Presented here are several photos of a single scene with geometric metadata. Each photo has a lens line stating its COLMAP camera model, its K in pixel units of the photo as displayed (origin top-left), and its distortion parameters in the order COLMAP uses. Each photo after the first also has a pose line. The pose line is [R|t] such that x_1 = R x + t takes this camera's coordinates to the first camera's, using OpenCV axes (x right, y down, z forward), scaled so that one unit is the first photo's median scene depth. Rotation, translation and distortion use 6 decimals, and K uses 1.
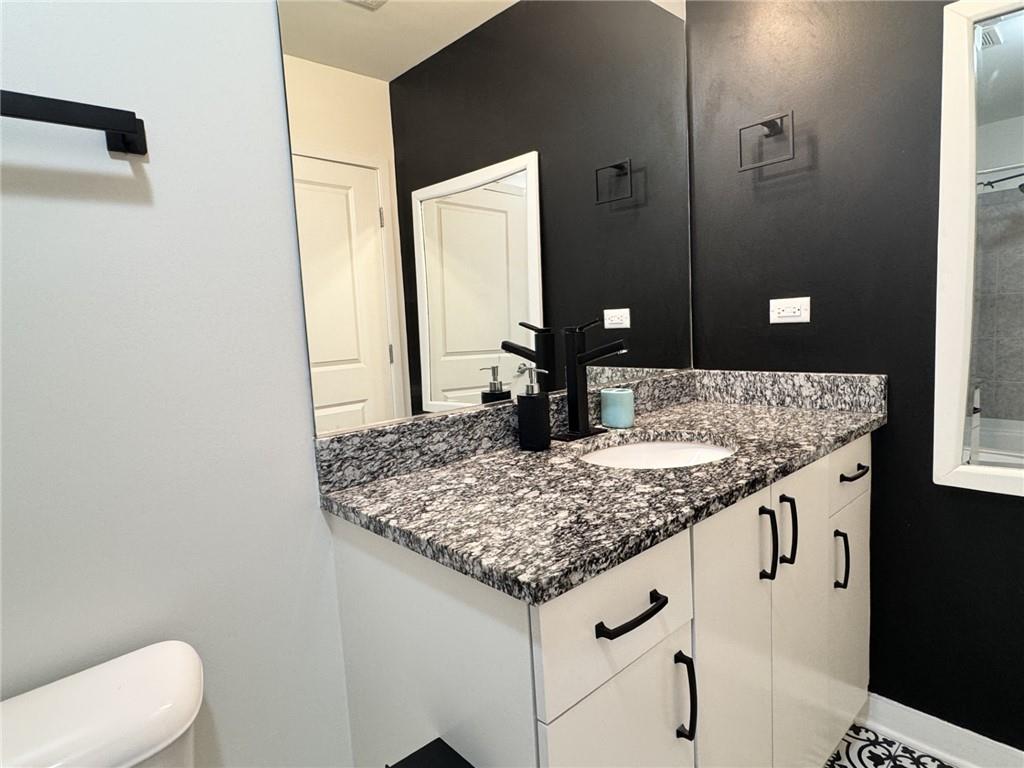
lens RADIAL K [[574.7, 0, 512.0], [0, 574.7, 384.0], [0, 0, 1]] dist [-0.000491, -0.000328]
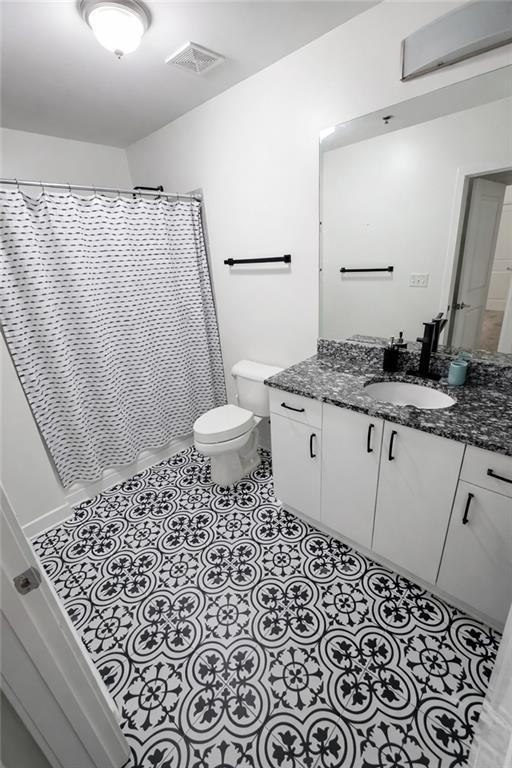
lens RADIAL K [[334.4, 0, 257.5], [0, 334.4, 399.8], [0, 0, 1]] dist [-0.000202, -0.000018]
pose [[0.058214, 0.453440, -0.889384, 1.630429], [-0.037388, 0.891260, 0.451949, -0.480919], [0.997604, 0.006942, 0.068837, 0.476929]]
